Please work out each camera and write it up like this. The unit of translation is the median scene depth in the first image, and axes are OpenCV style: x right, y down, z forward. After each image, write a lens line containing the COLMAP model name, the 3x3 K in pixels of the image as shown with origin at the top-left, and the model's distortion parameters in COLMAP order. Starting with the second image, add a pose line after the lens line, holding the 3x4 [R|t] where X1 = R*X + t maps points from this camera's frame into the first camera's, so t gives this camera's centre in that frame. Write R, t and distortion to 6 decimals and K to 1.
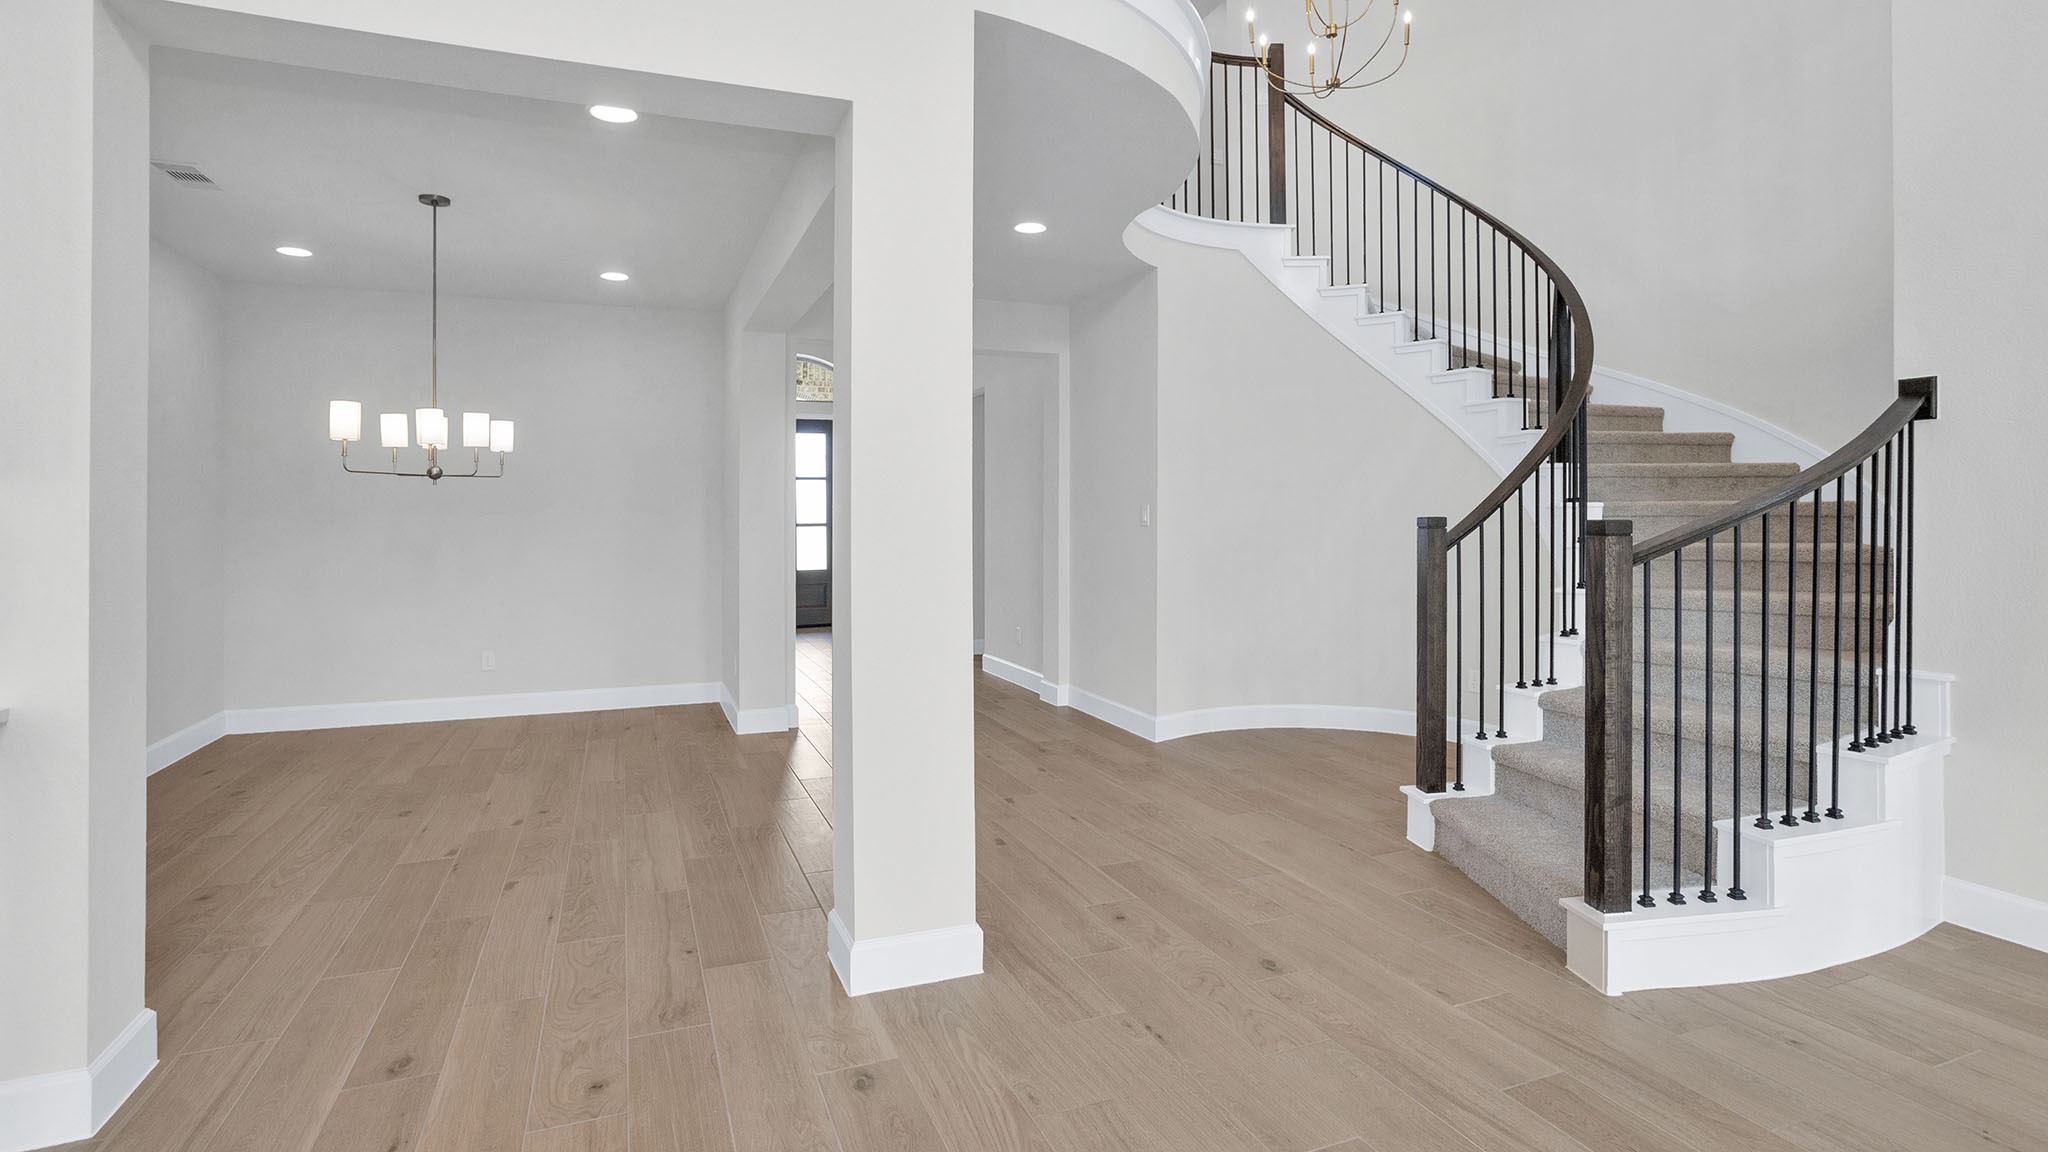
lens RADIAL K [[991.7, 0, 1014.0], [0, 991.7, 515.2], [0, 0, 1]] dist [-0.037485, 0.013011]
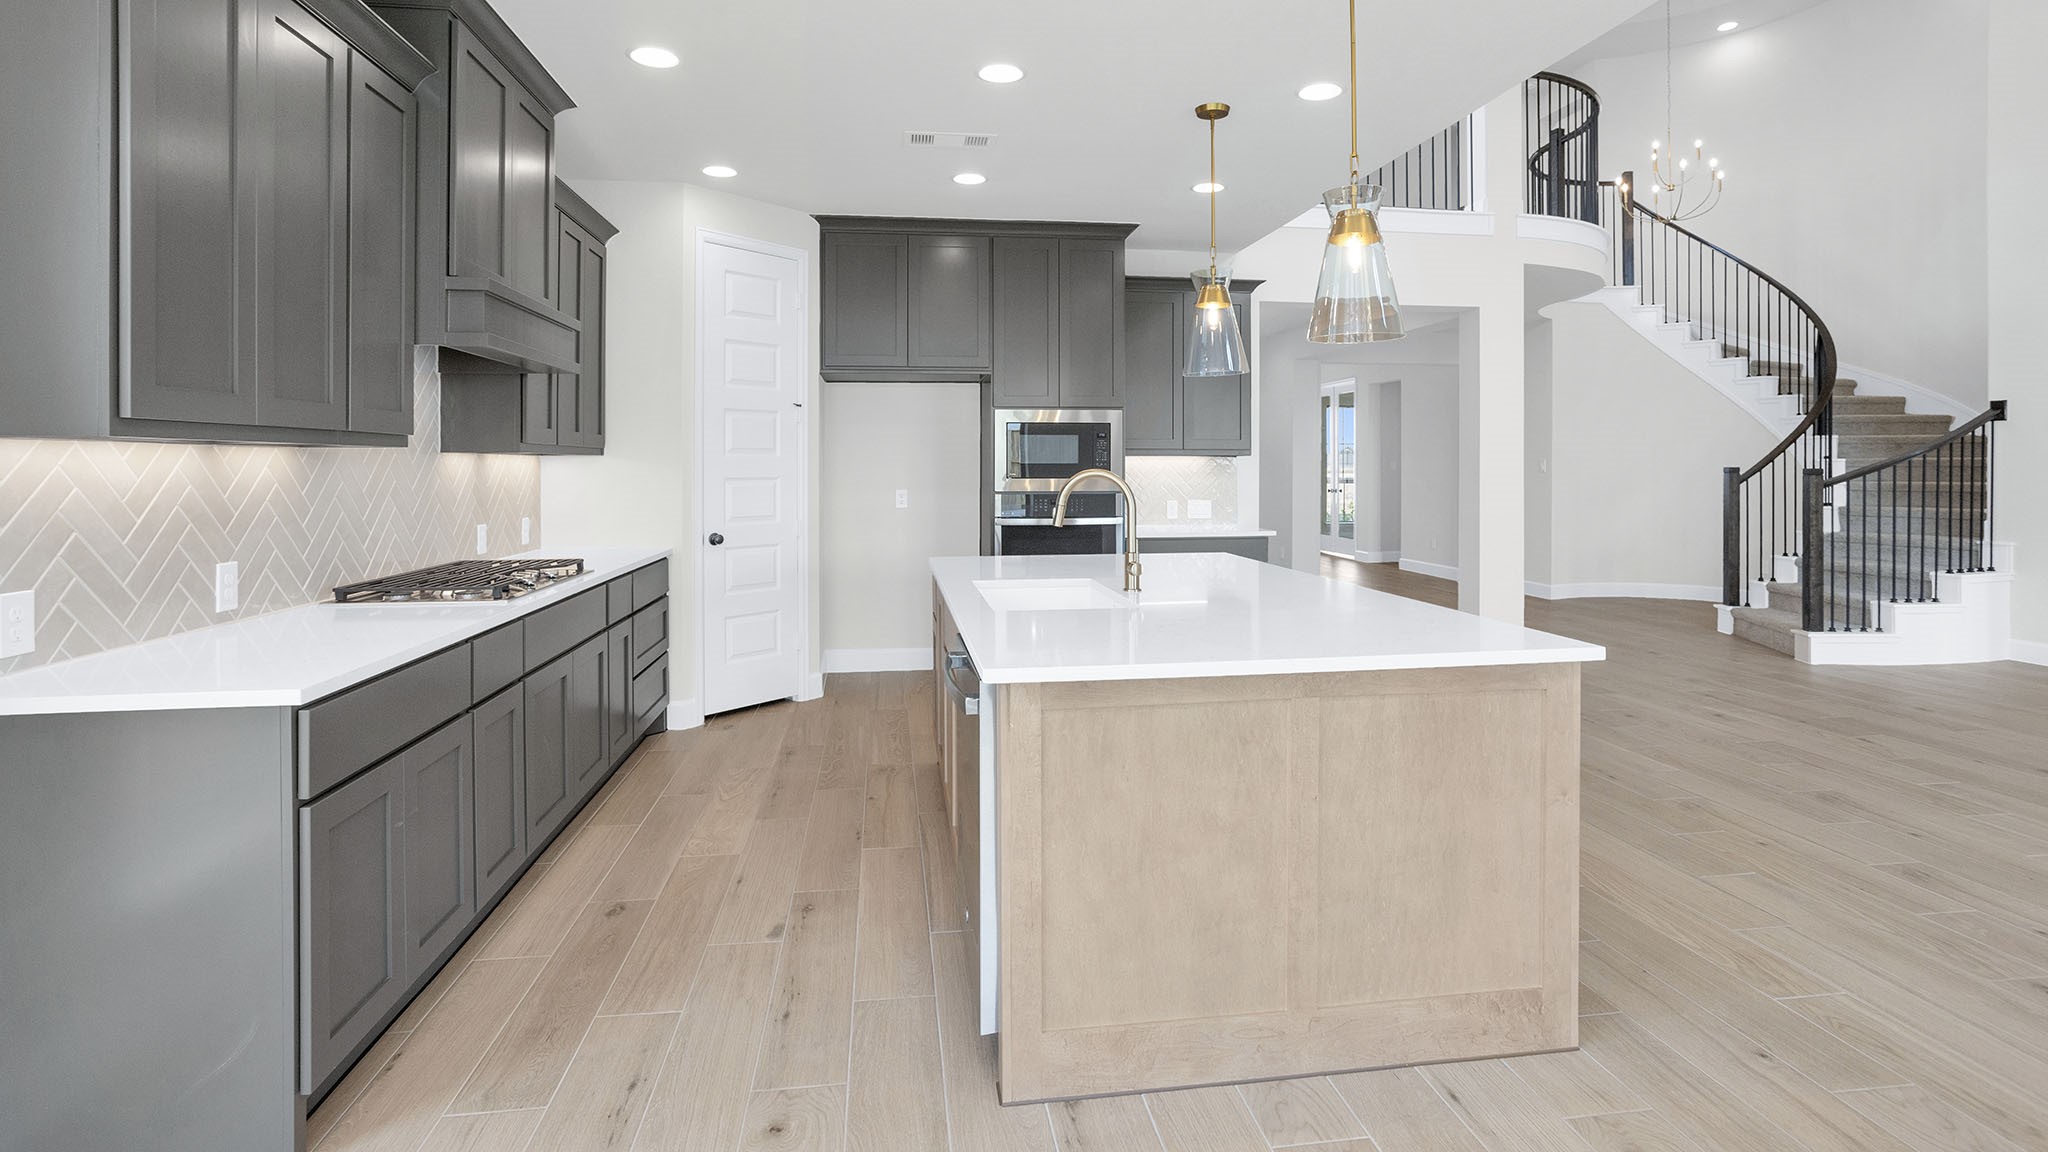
lens RADIAL K [[991.7, 0, 1001.2], [0, 991.7, 471.7], [0, 0, 1]] dist [-0.037485, 0.013011]
pose [[0.967531, 0.002421, -0.252742, -0.491268], [-0.000723, 0.999977, 0.006811, -0.000932], [0.252752, -0.006407, 0.967510, -1.240438]]
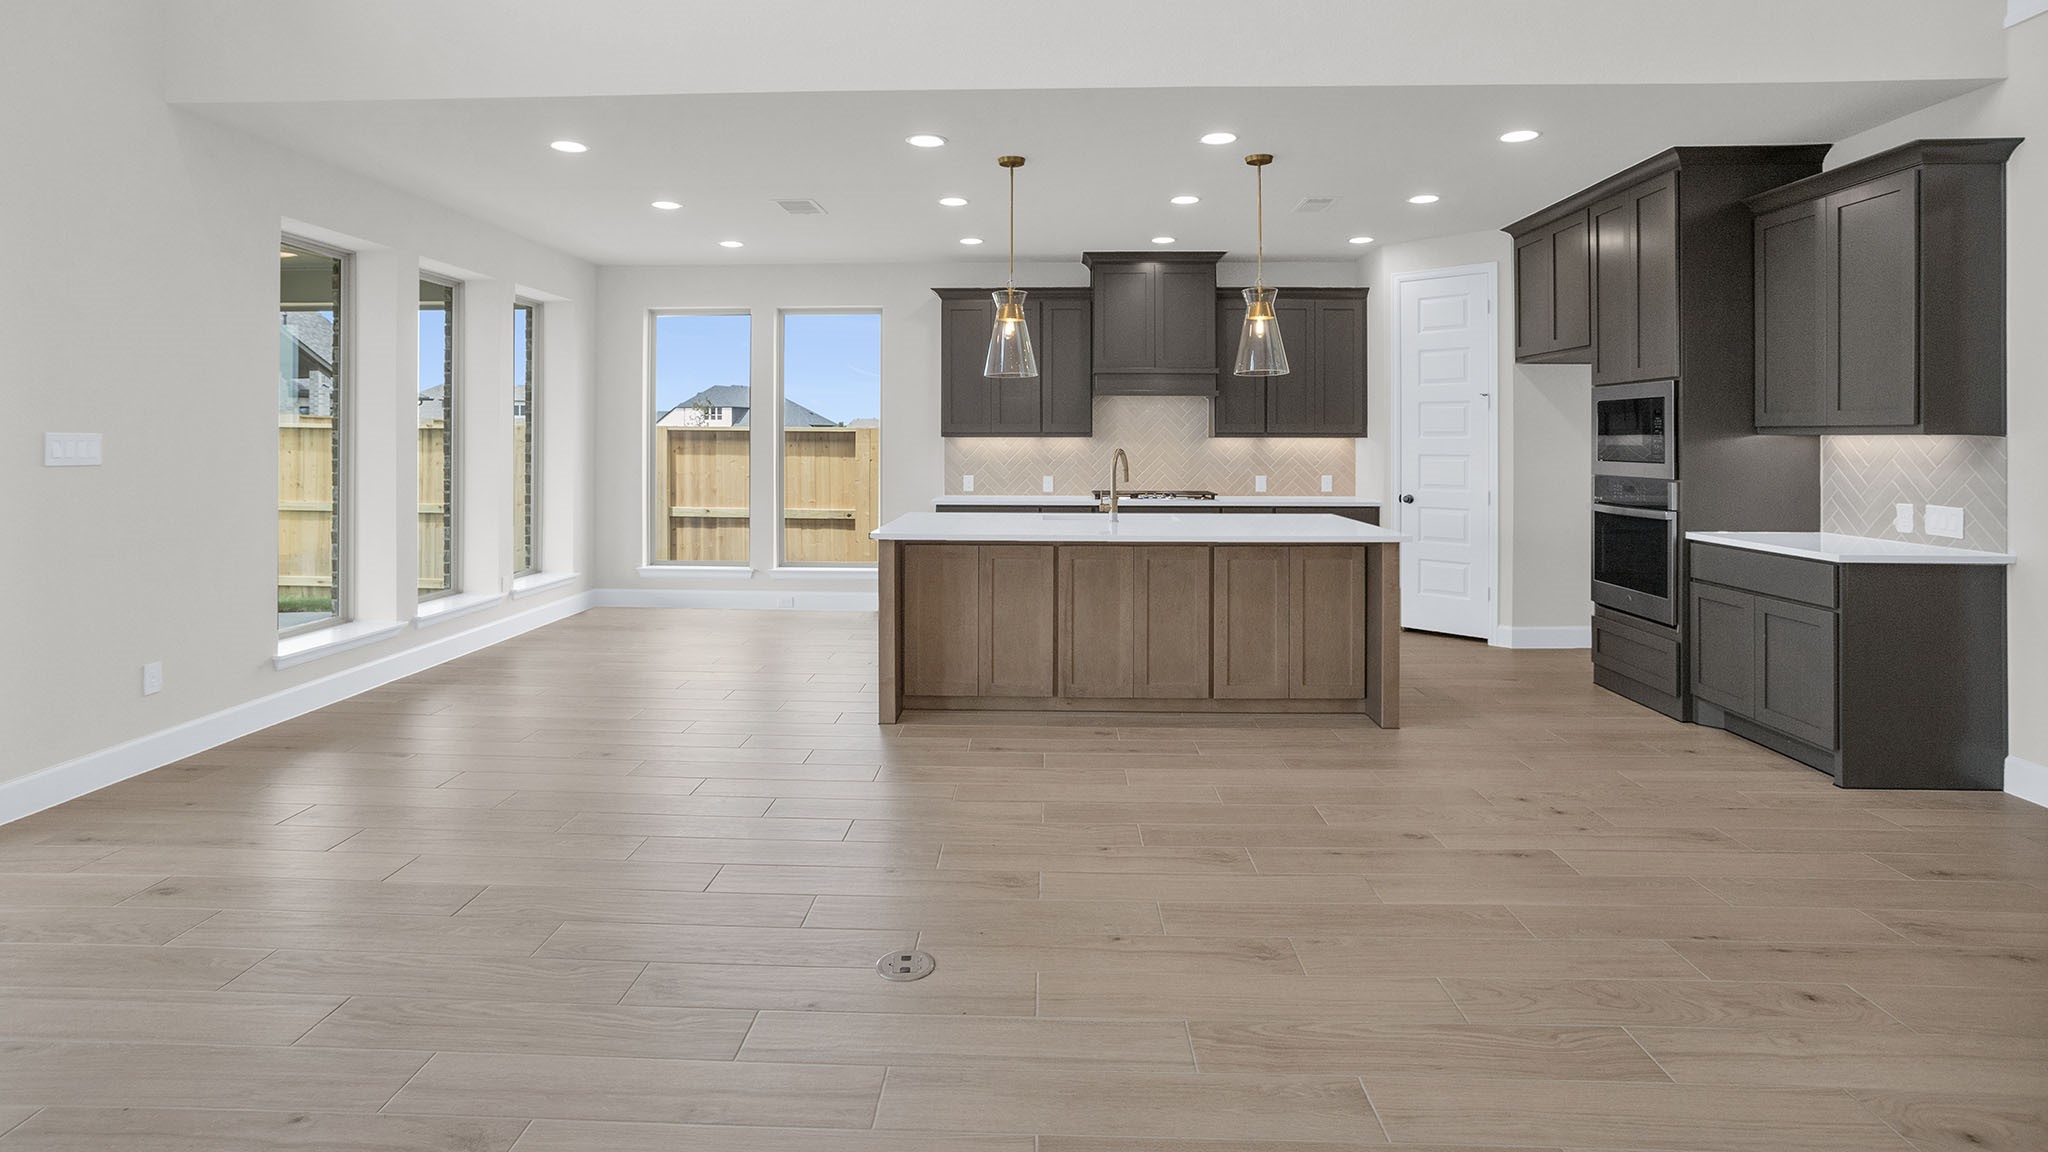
lens RADIAL K [[991.7, 0, 1011.6], [0, 991.7, 456.6], [0, 0, 1]] dist [-0.037485, 0.013011]
pose [[-0.402045, 0.020248, -0.915396, 0.723382], [0.002752, 0.999778, 0.020905, -0.017631], [0.915616, 0.005885, -0.402011, -0.014487]]
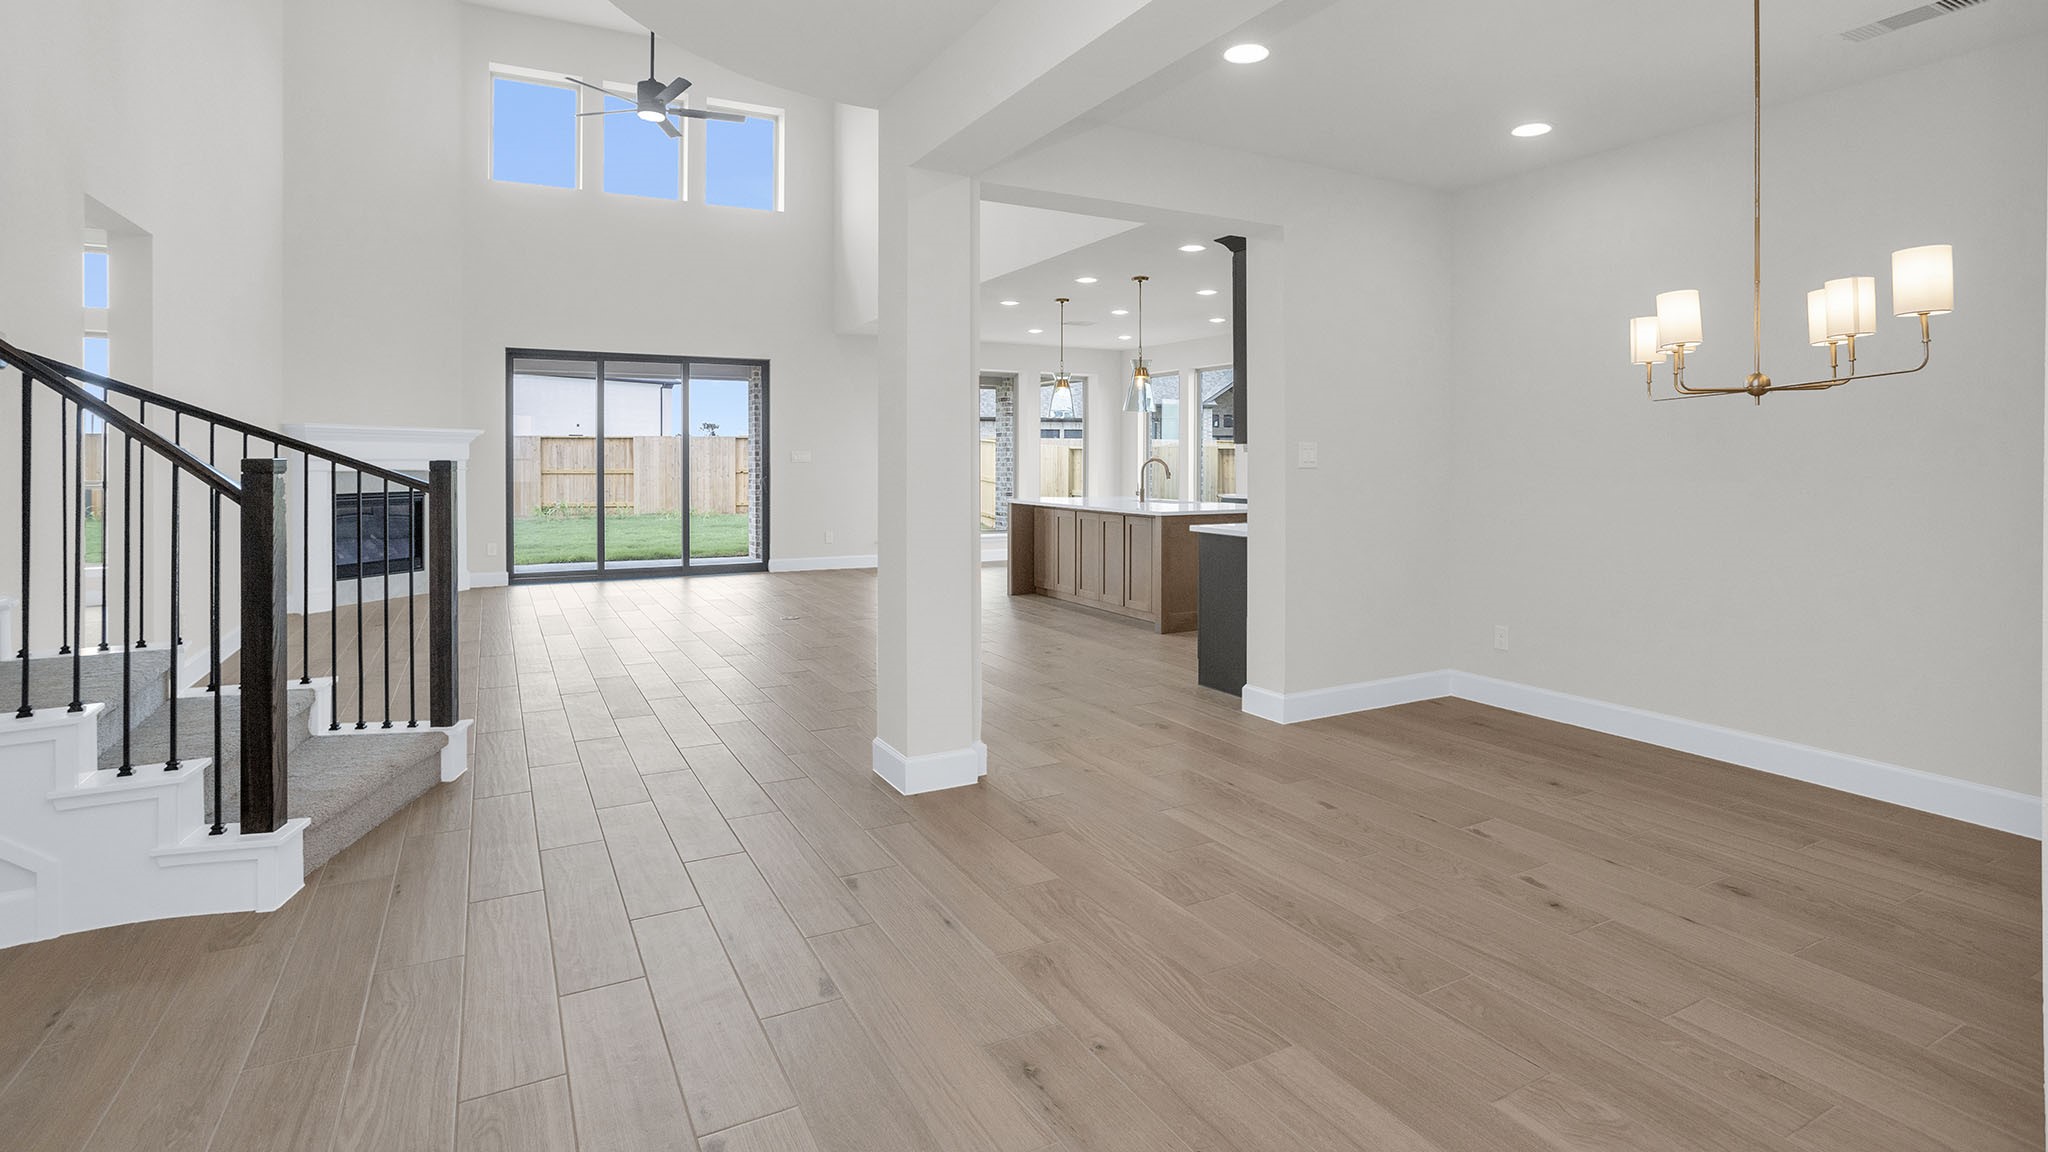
lens RADIAL K [[991.7, 0, 1033.0], [0, 991.7, 454.9], [0, 0, 1]] dist [-0.037485, 0.013011]
pose [[-0.992649, 0.004715, -0.120935, -0.068122], [0.005362, 0.999973, -0.005024, 0.005047], [0.120908, -0.005636, -0.992648, 1.744917]]
